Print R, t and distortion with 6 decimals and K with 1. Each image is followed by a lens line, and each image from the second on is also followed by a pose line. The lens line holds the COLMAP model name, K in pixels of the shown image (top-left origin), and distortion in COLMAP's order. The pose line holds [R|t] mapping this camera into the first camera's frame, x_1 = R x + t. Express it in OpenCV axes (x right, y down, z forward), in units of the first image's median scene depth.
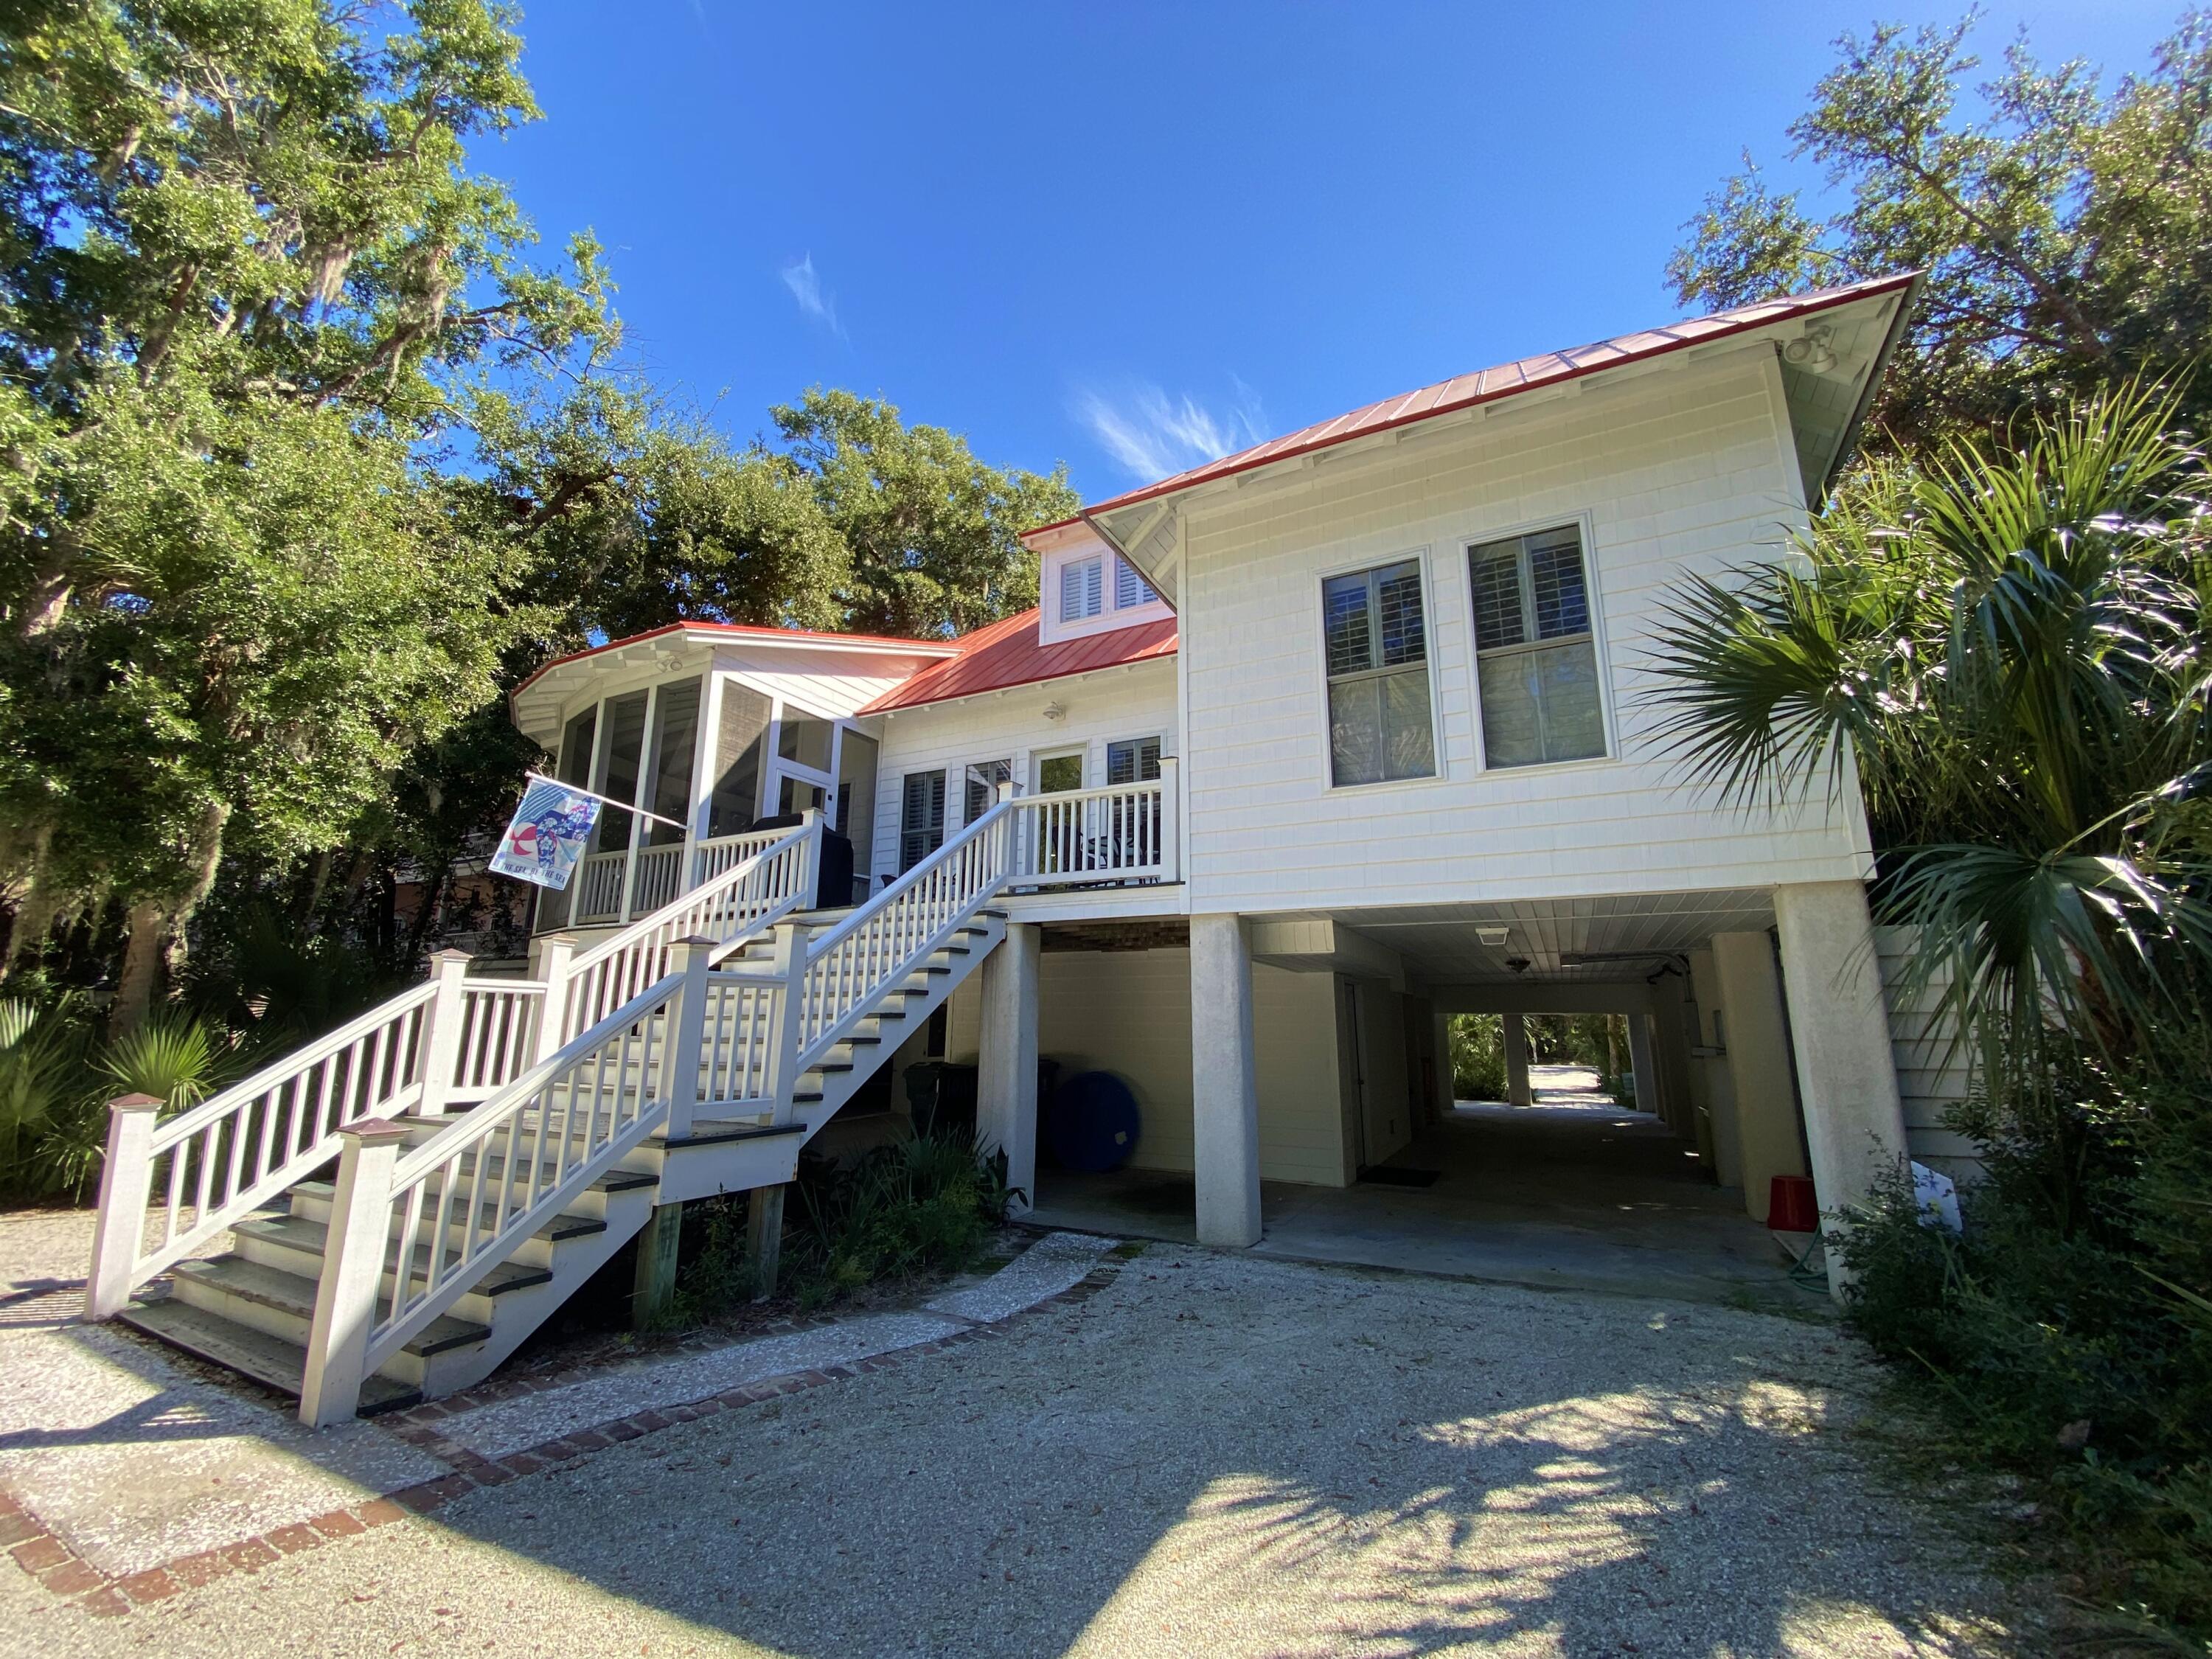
lens RADIAL K [[932.8, 0, 1106.0], [0, 932.8, 829.5], [0, 0, 1]] dist [0.042481, -0.044614]
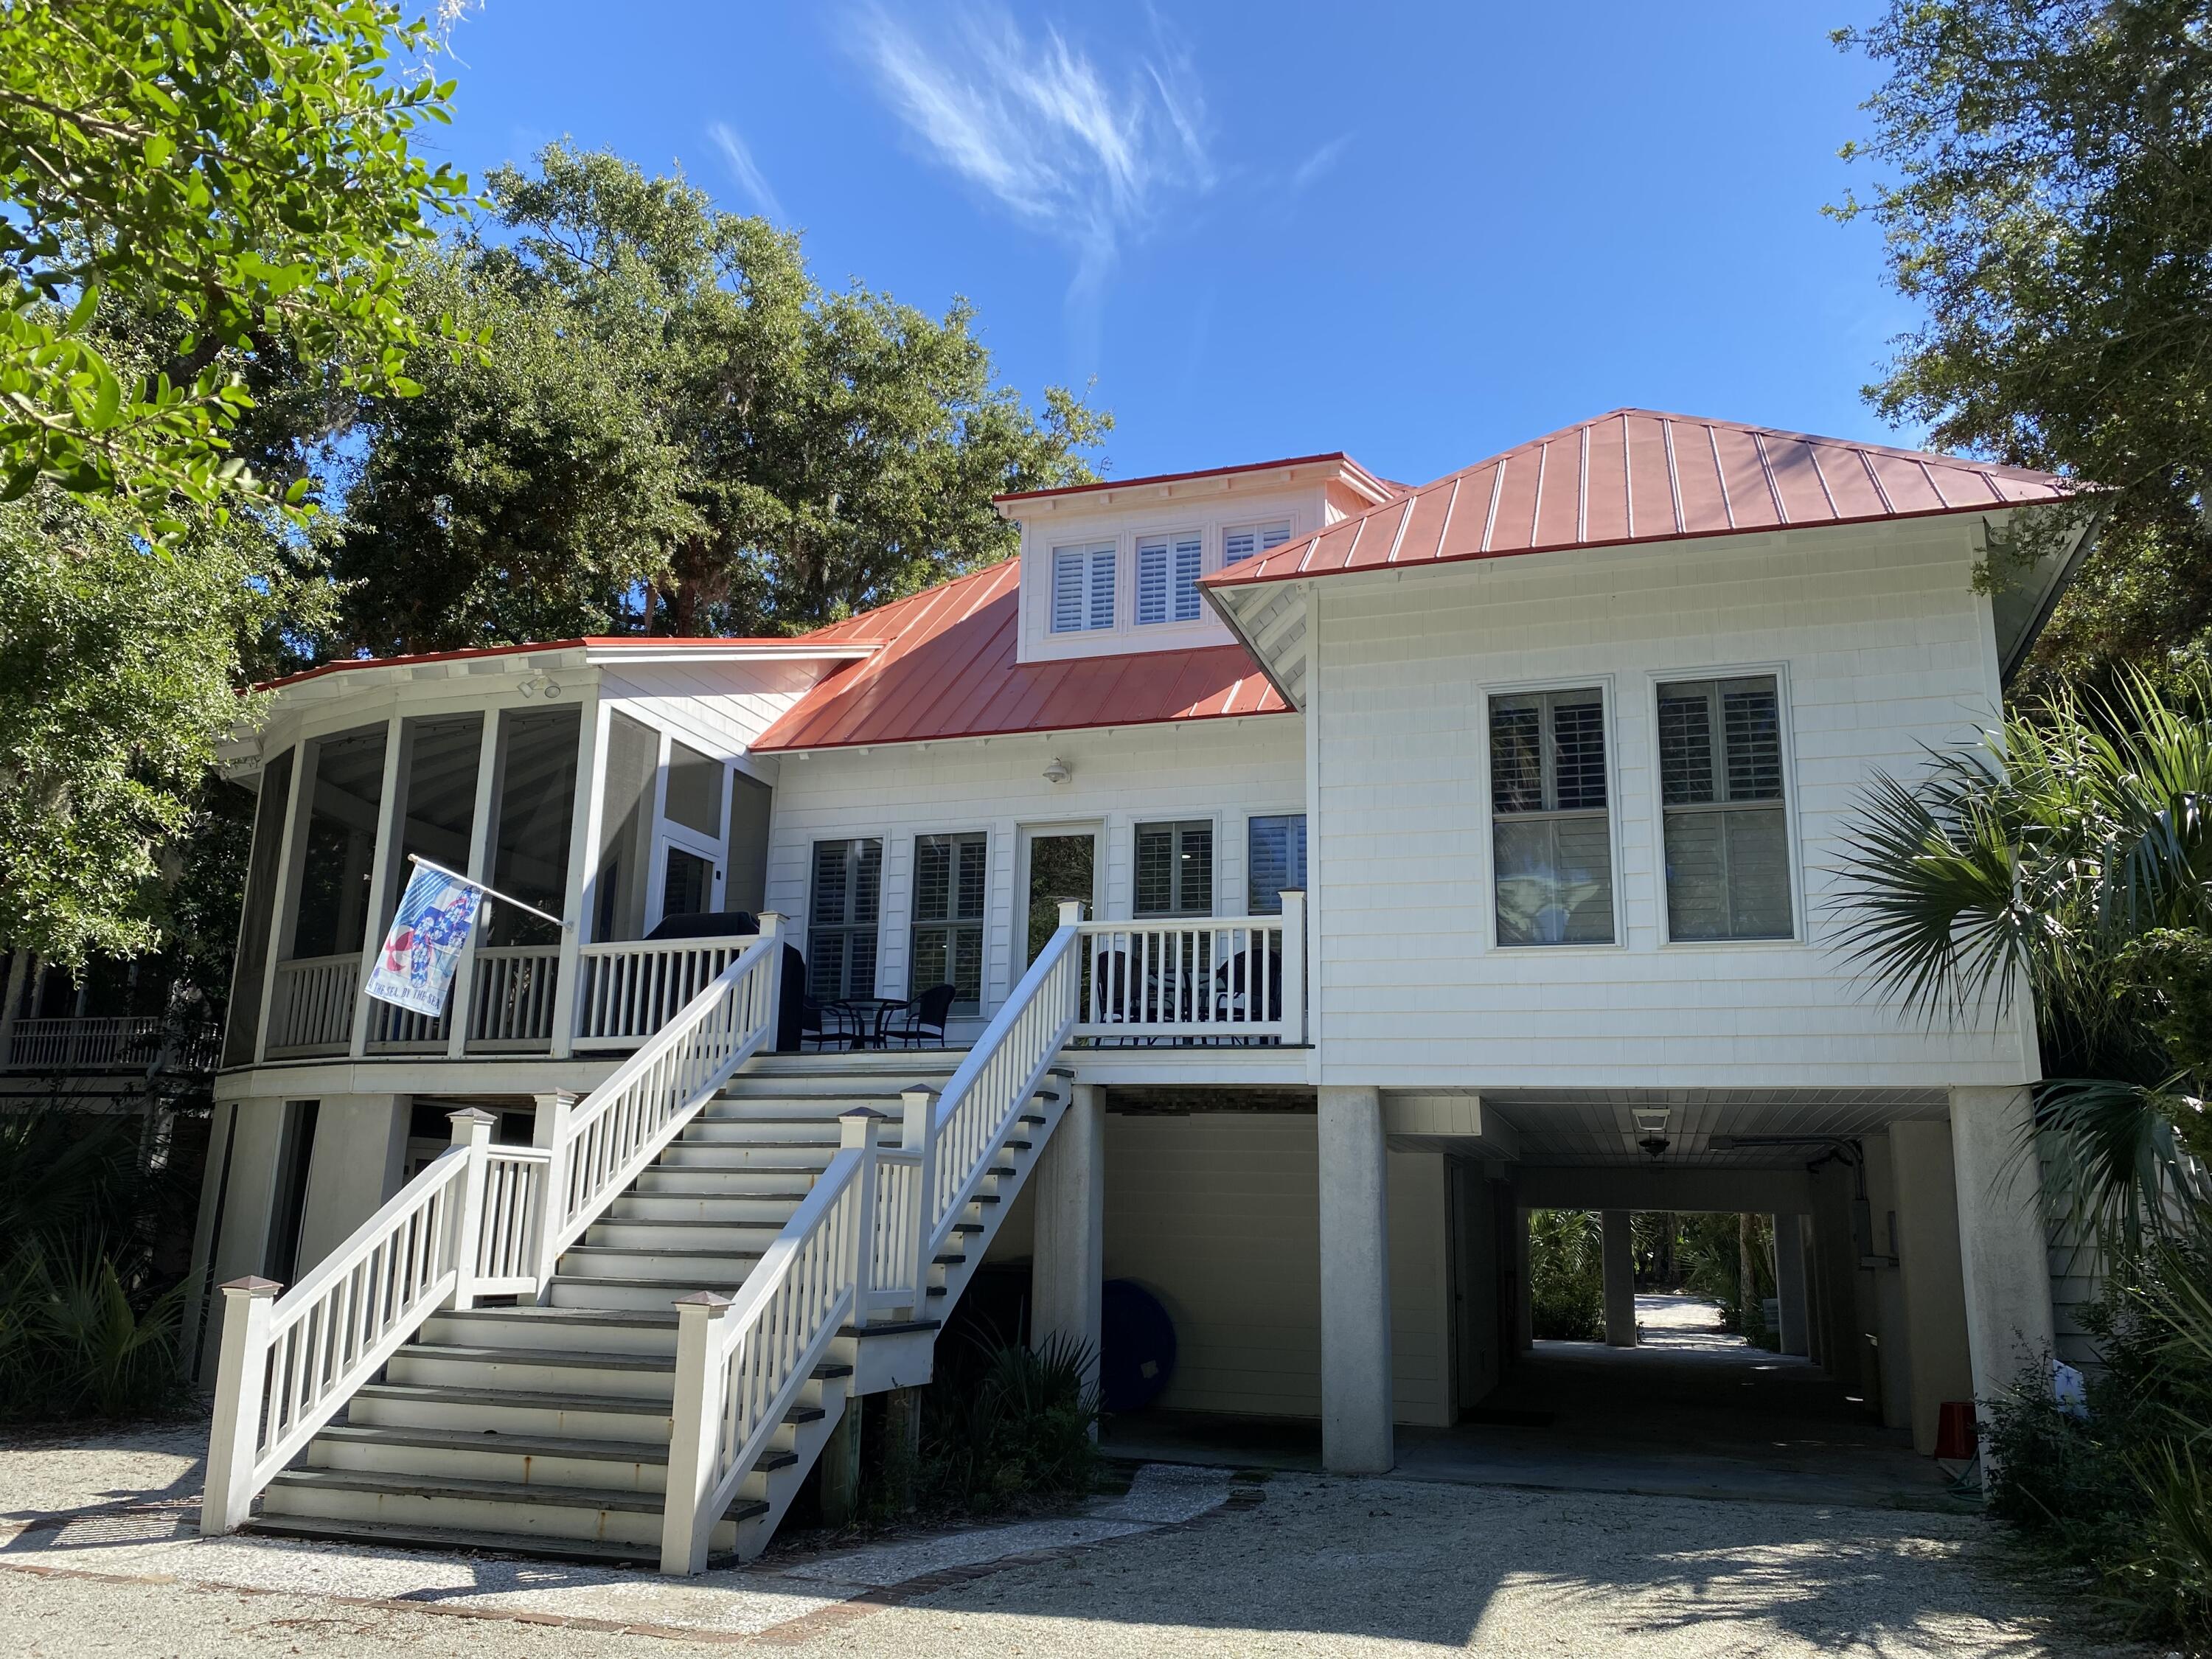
lens RADIAL K [[1842.1, 0, 1106.0], [0, 1842.1, 829.5], [0, 0, 1]] dist [0.068127, -0.105254]
pose [[0.985120, 0.052205, 0.163750, -0.372910], [-0.051854, 0.998634, -0.006418, -0.114741], [-0.163861, -0.002168, 0.986481, -0.587081]]
